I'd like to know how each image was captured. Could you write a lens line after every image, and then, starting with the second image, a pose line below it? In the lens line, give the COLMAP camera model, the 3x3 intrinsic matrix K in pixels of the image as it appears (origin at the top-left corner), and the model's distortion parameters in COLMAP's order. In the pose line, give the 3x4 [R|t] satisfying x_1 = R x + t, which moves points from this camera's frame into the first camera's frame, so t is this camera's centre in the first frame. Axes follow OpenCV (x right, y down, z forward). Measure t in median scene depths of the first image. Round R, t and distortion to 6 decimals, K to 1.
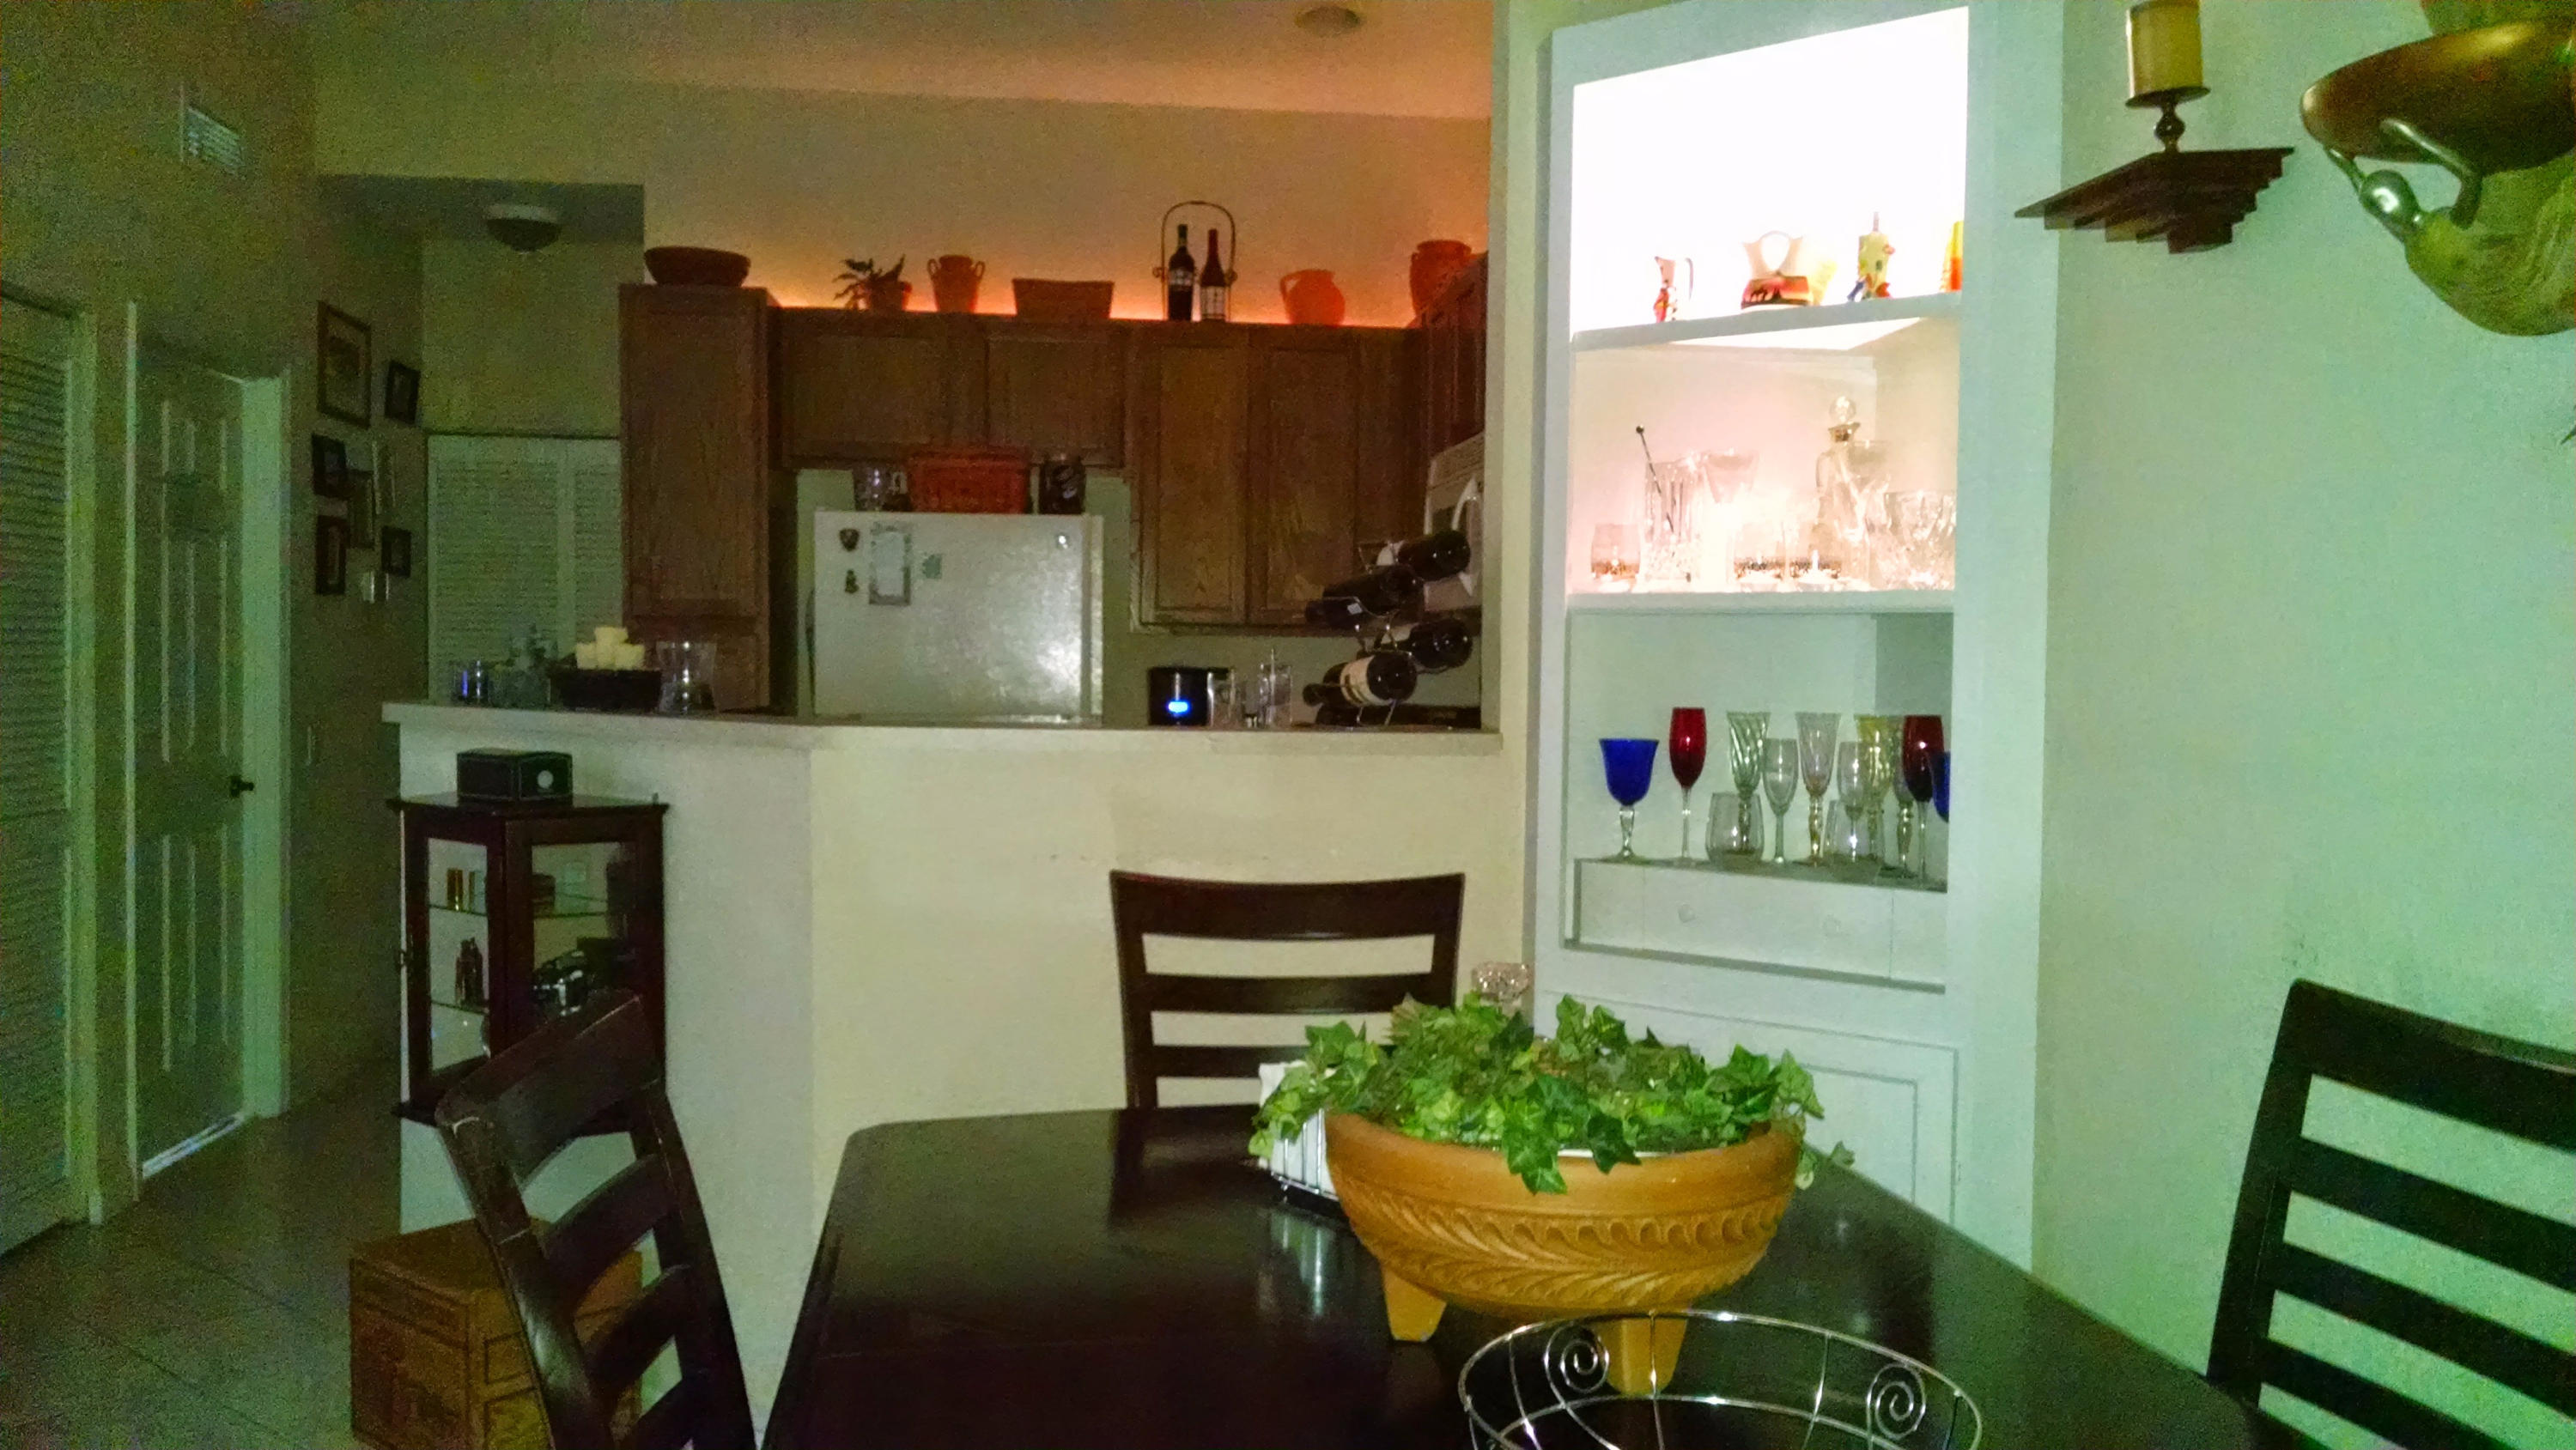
lens RADIAL K [[1962.3, 0, 1288.0], [0, 1962.3, 725.0], [0, 0, 1]] dist [-0.015878, -0.004852]
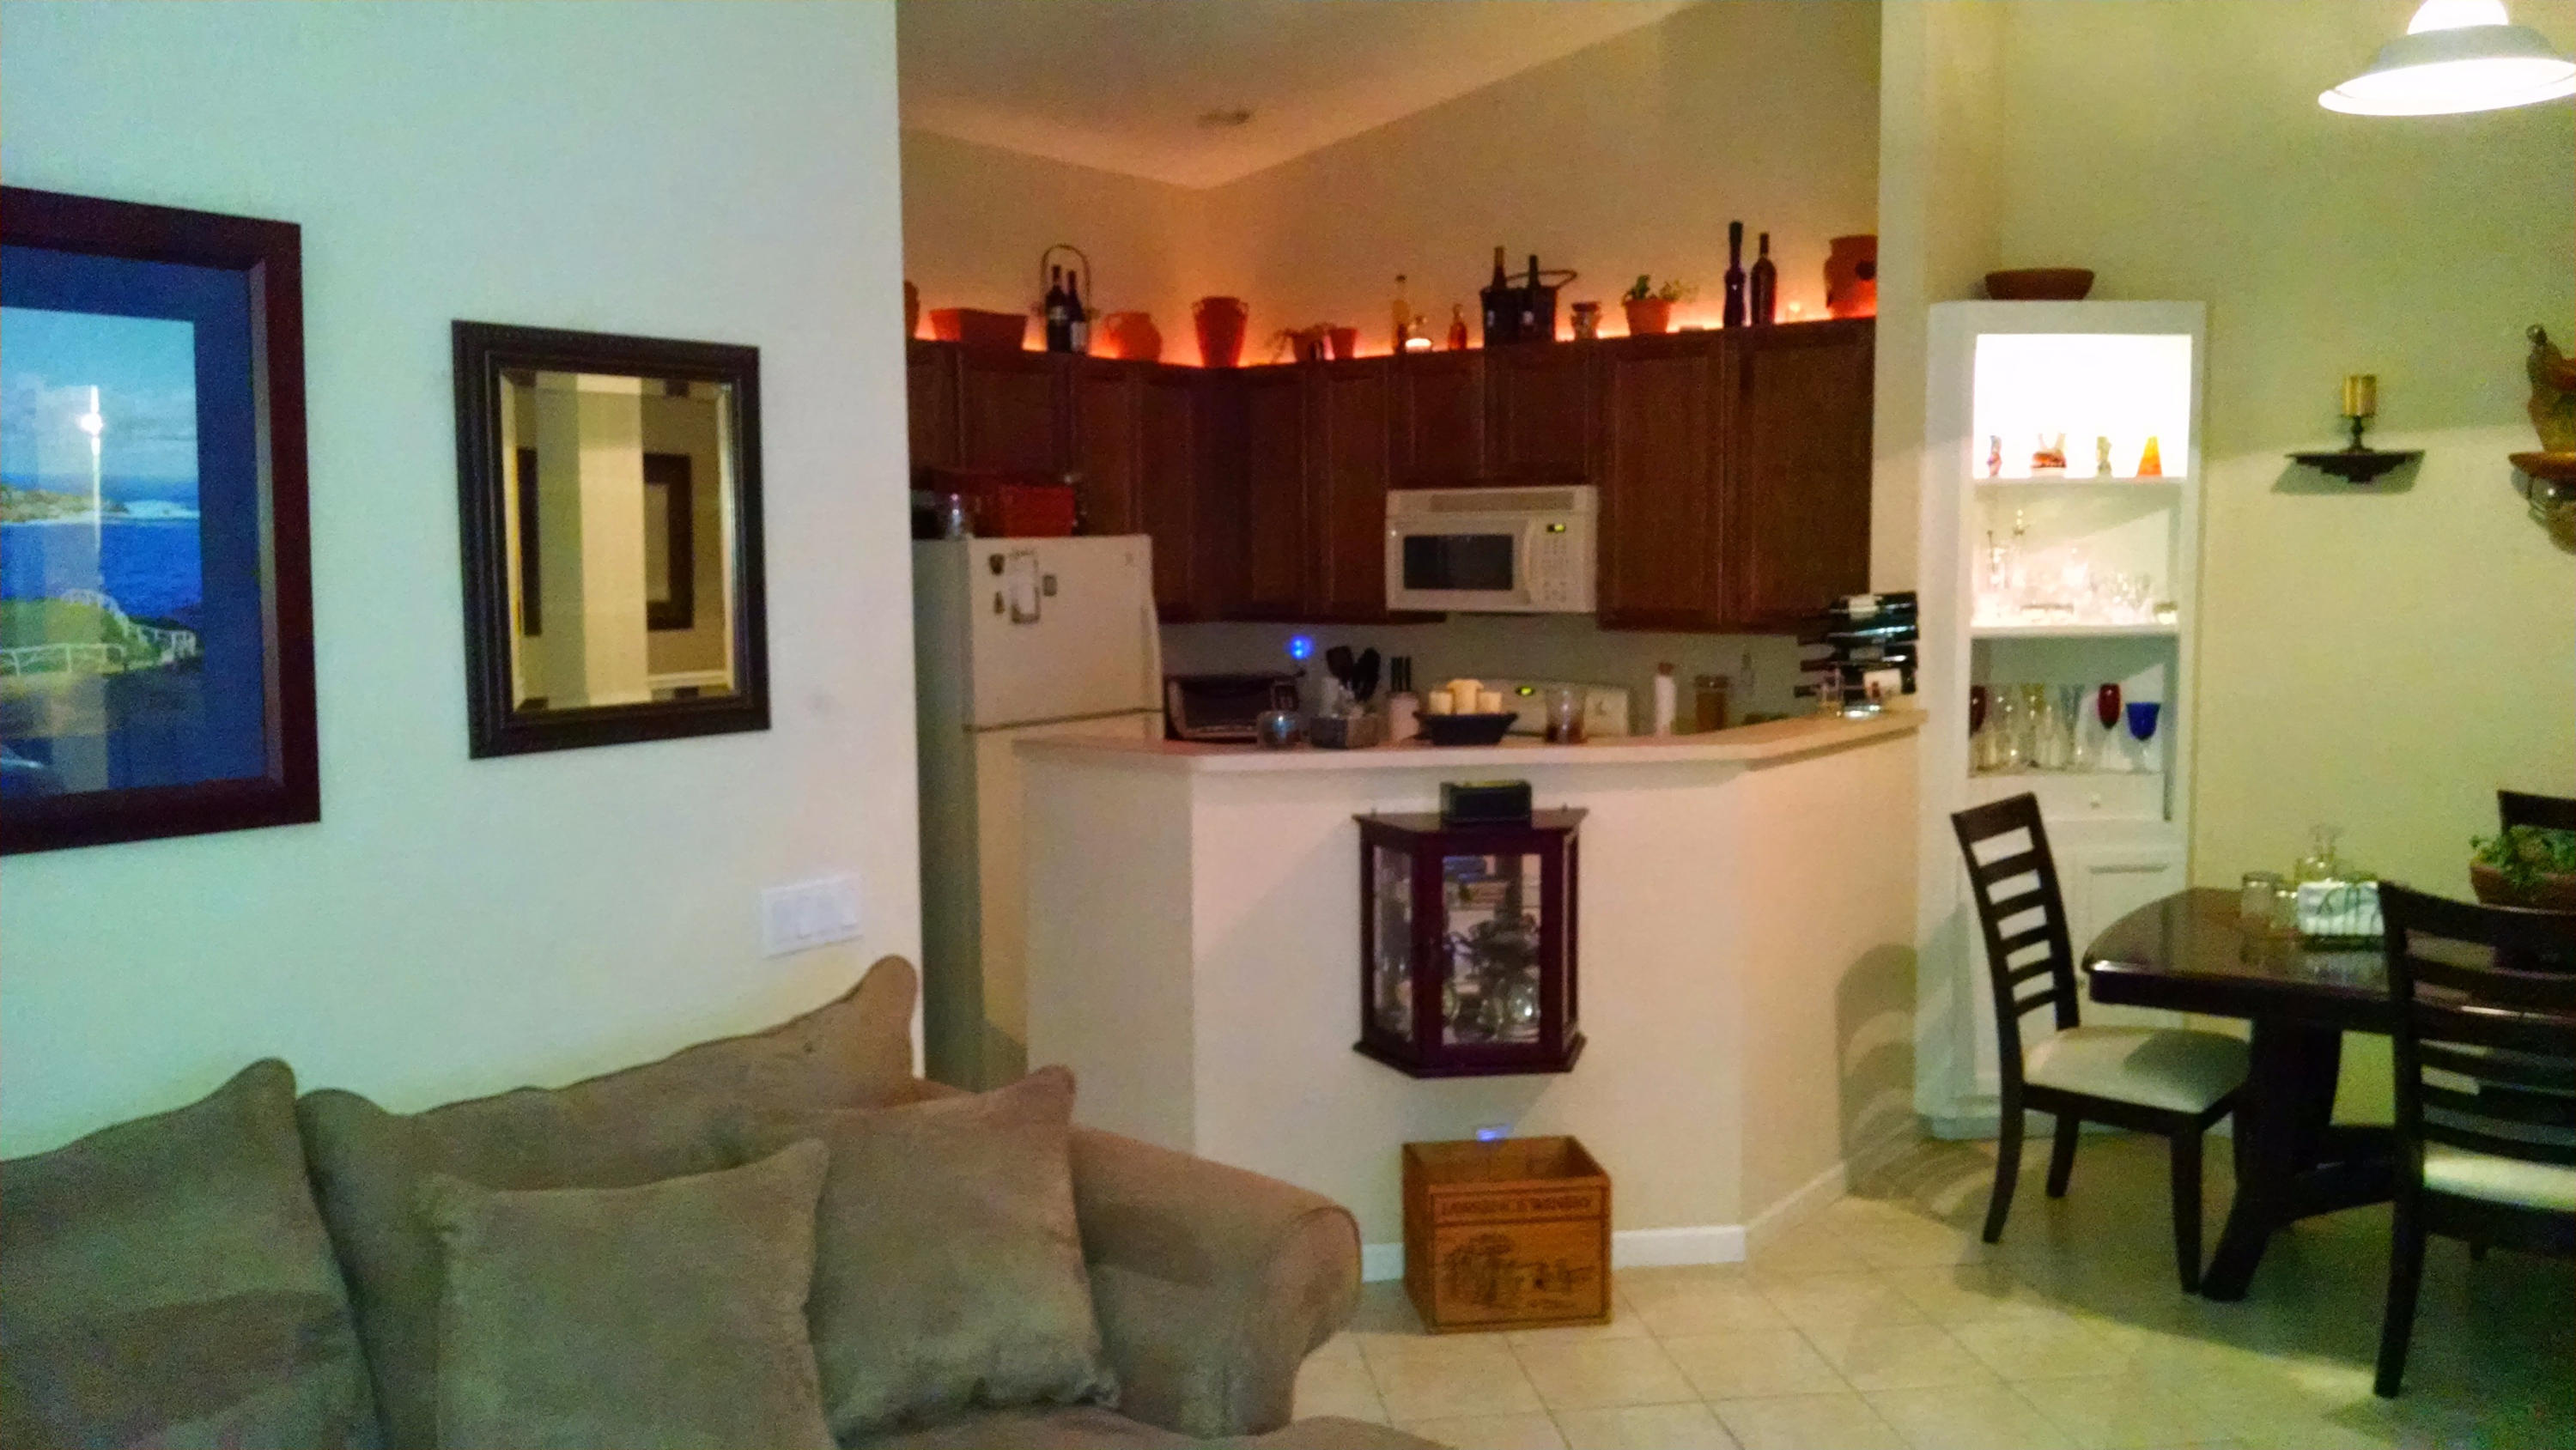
lens RADIAL K [[1962.3, 0, 1288.0], [0, 1962.3, 725.0], [0, 0, 1]] dist [-0.015878, -0.004852]
pose [[0.709573, -0.086273, 0.699331, -0.862635], [0.043624, 0.995951, 0.078602, -0.082657], [-0.703280, -0.025266, 0.710464, 0.105727]]
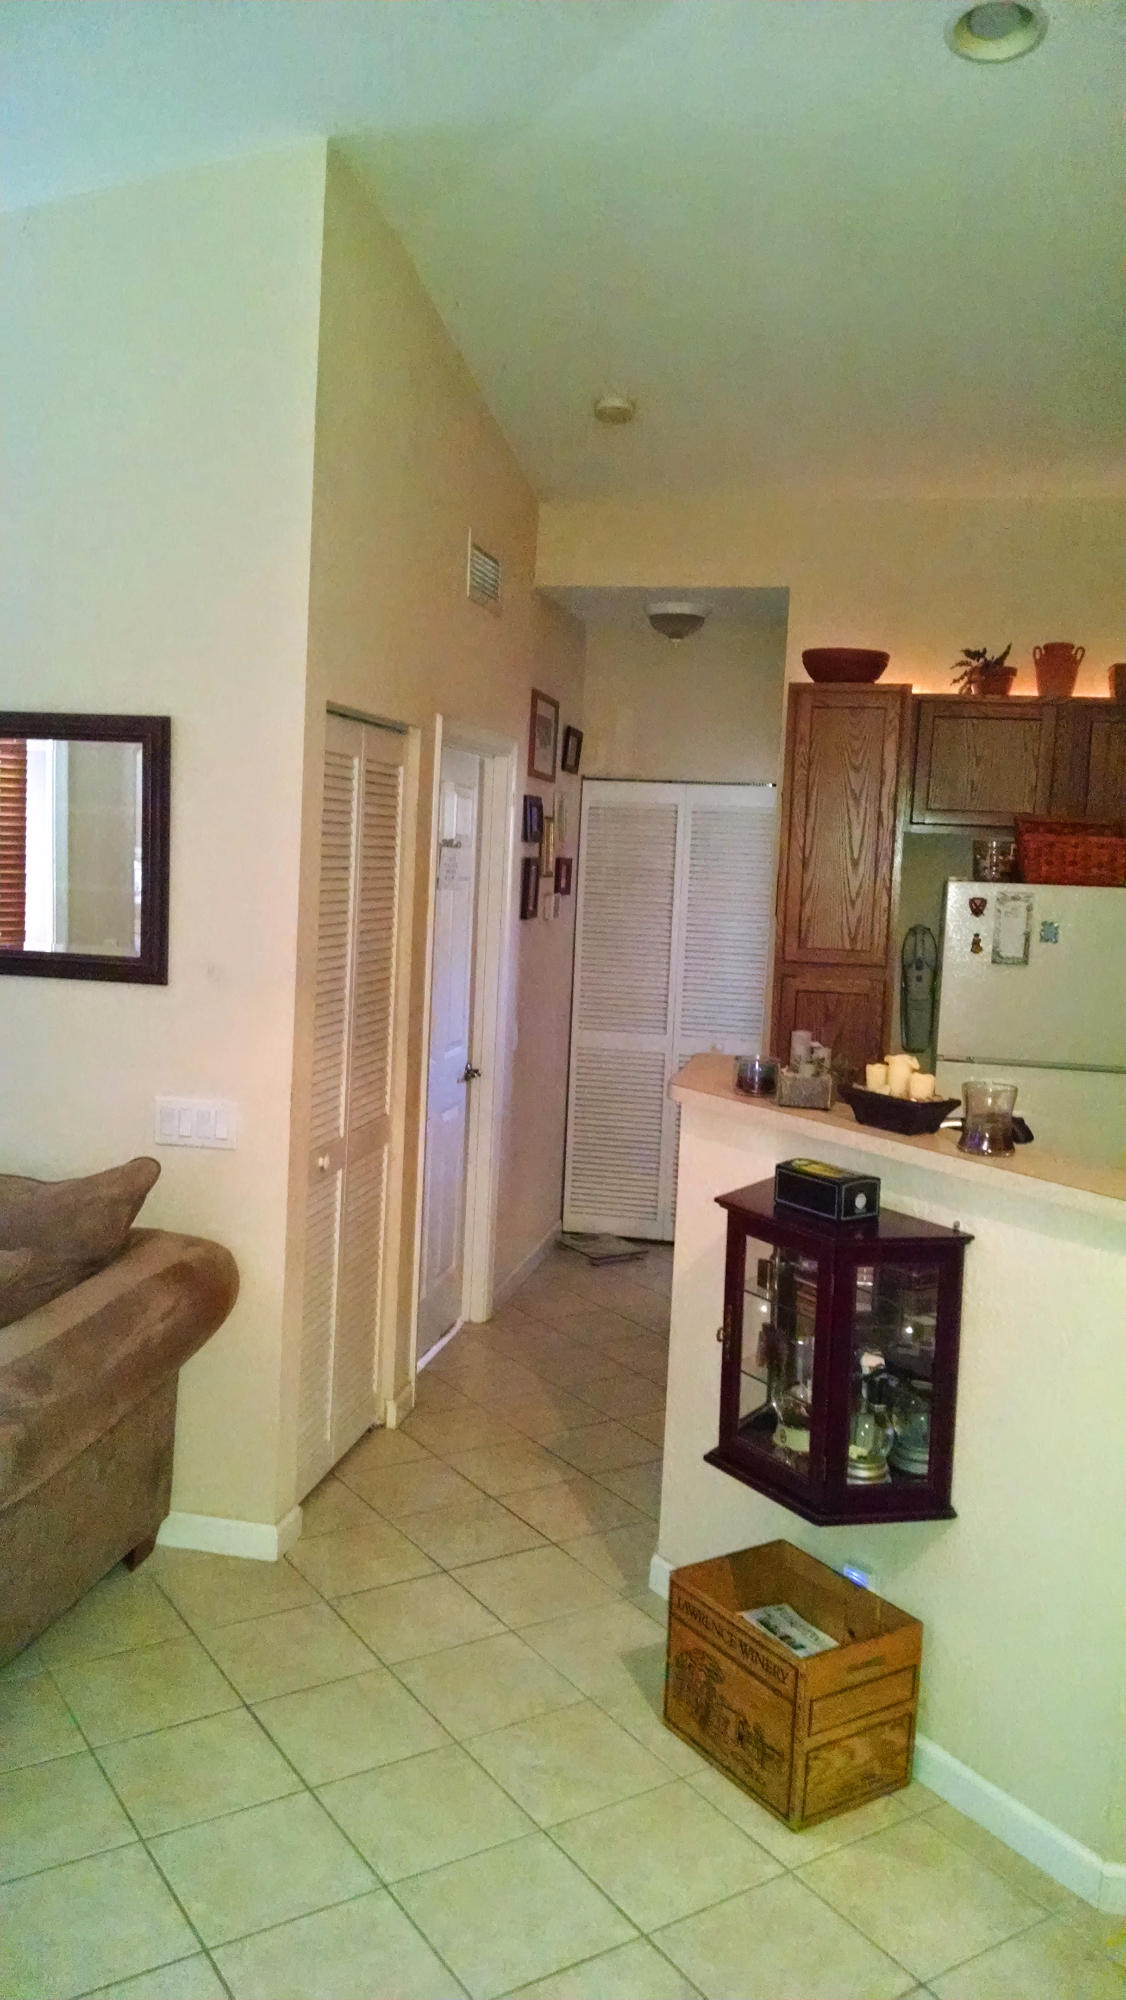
lens RADIAL K [[1501.6, 0, 563.0], [0, 1501.6, 1000.0], [0, 0, 1]] dist [-0.024481, -0.001870]
pose [[0.947504, 0.061138, -0.313844, -0.171119], [-0.043266, 0.997037, 0.063606, -0.083762], [0.316803, -0.046688, 0.947342, 0.080488]]
